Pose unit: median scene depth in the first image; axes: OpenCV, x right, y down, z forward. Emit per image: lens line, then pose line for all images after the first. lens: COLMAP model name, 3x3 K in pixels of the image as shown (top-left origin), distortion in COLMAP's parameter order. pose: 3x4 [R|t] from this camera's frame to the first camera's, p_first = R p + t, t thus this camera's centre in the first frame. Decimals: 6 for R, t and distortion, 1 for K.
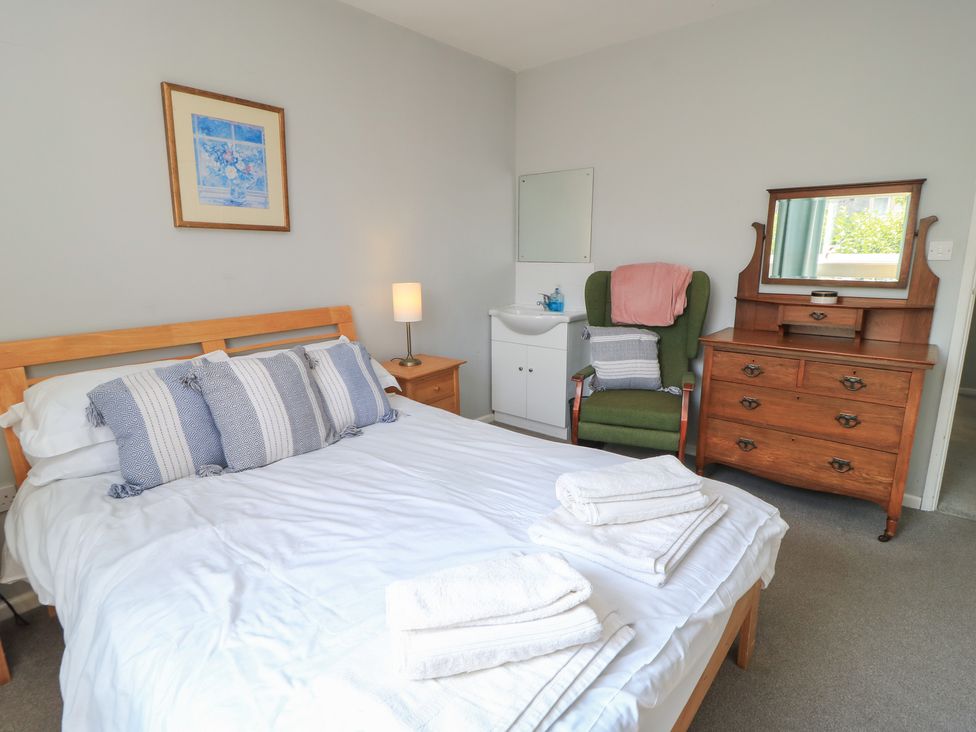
lens RADIAL K [[541.5, 0, 486.4], [0, 541.5, 363.7], [0, 0, 1]] dist [0.004335, -0.033449]
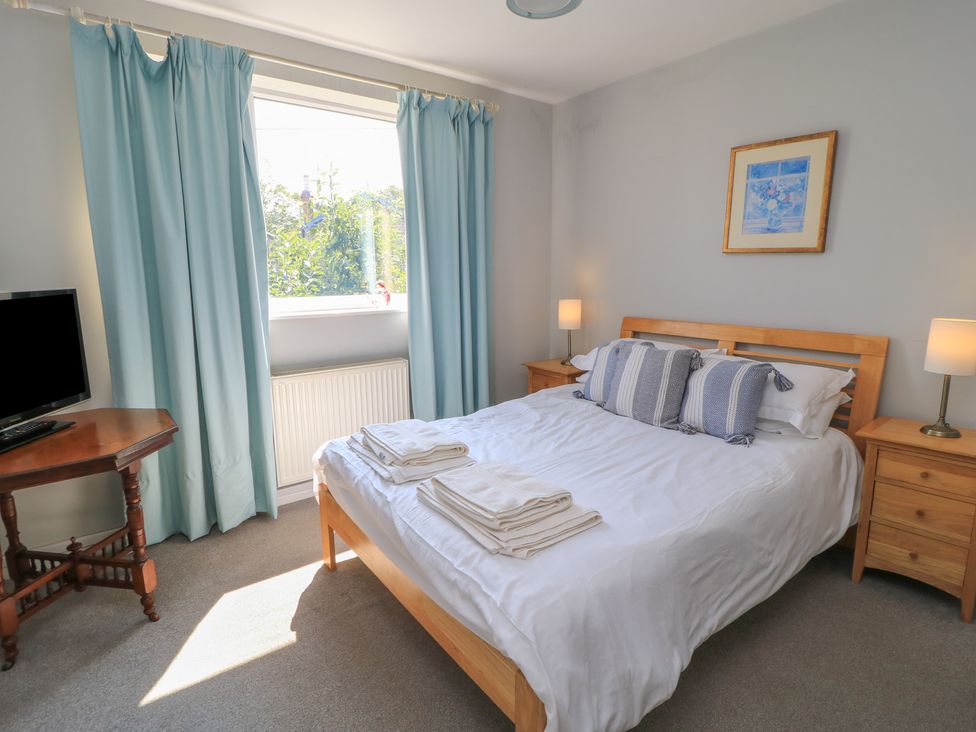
lens RADIAL K [[572.3, 0, 490.8], [0, 572.3, 366.7], [0, 0, 1]] dist [0.002022, -0.012540]
pose [[-0.278802, 0.187981, -0.941771, 0.943410], [-0.172139, 0.954991, 0.241580, -0.214712], [0.944795, 0.229468, -0.233895, 0.800243]]
